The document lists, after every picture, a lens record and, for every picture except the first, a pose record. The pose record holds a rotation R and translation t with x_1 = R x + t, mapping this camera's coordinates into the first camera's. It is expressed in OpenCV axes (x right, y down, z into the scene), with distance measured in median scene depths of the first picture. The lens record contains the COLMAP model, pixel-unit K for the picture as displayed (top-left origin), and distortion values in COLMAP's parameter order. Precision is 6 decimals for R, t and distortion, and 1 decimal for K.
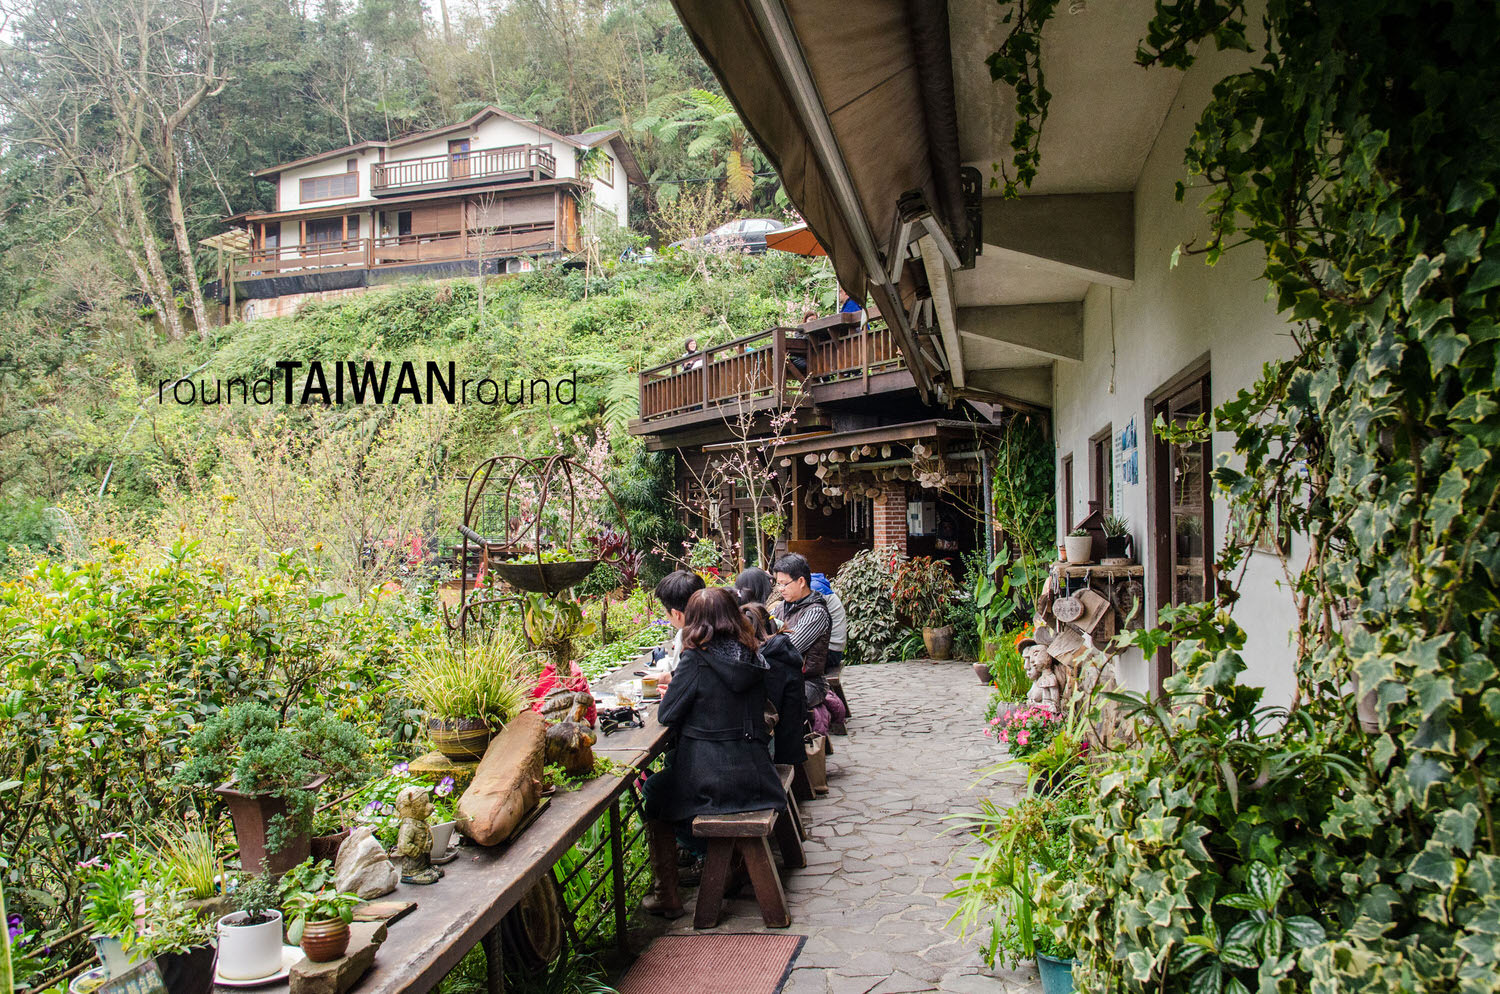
lens RADIAL K [[1172.8, 0, 750.0], [0, 1172.8, 497.0], [0, 0, 1]] dist [0.010161, 0.005019]
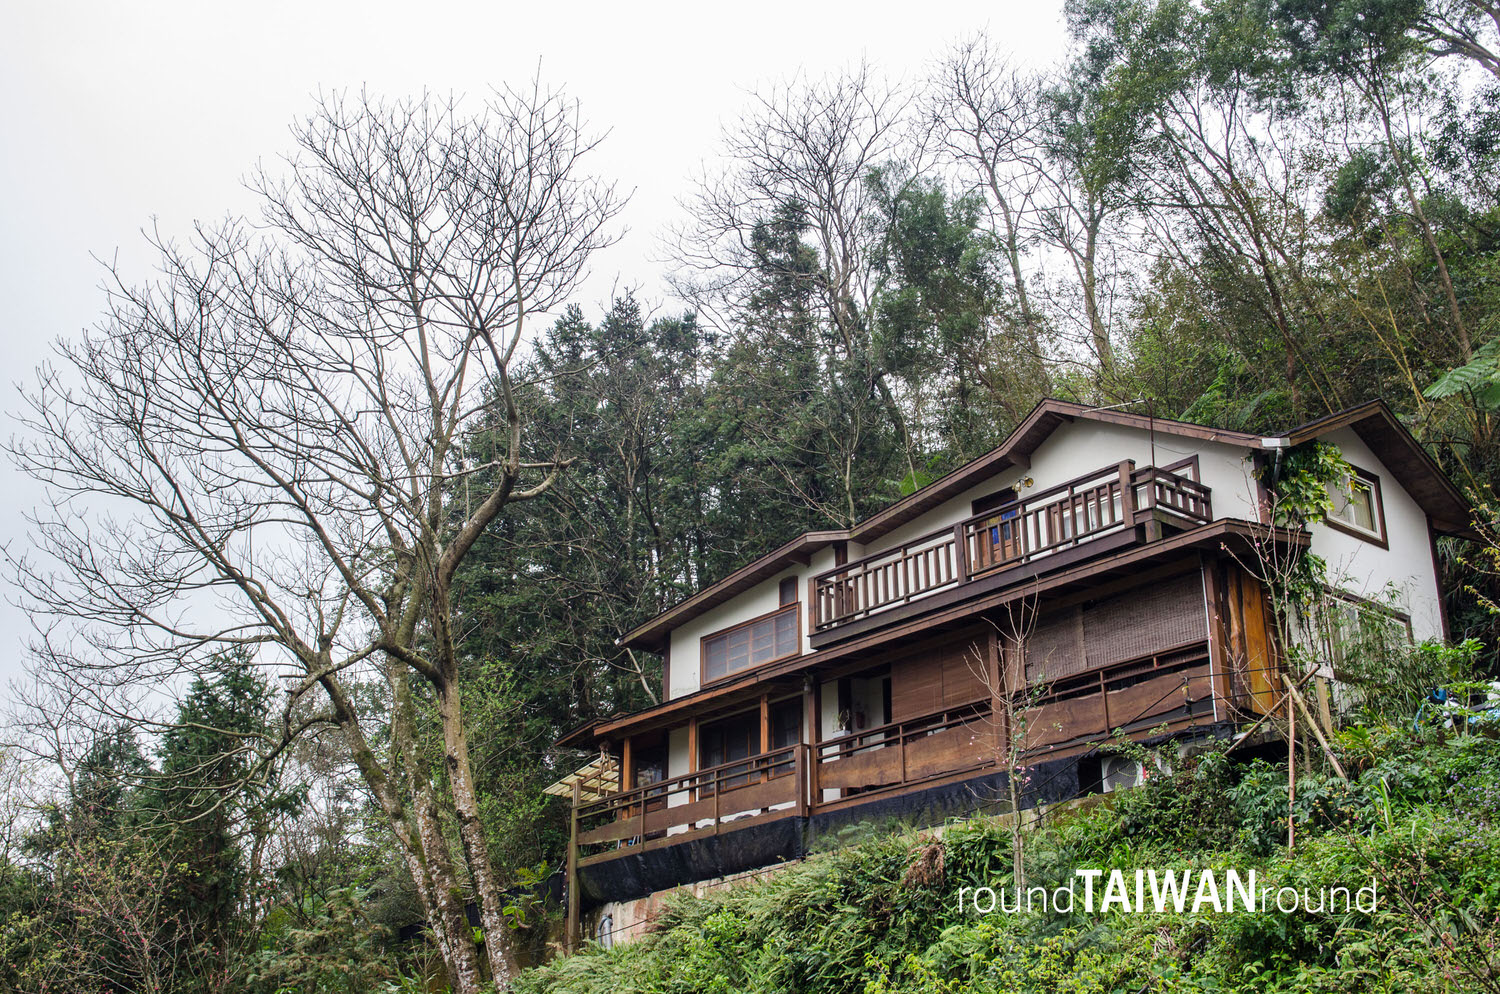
lens RADIAL K [[1797.1, 0, 750.0], [0, 1797.1, 497.0], [0, 0, 1]] dist [0.008860, 0.008171]
pose [[0.857255, -0.175830, -0.483940, -0.007249], [-0.004929, 0.937040, -0.349186, -0.075783], [0.514869, 0.301727, 0.802416, 0.440186]]
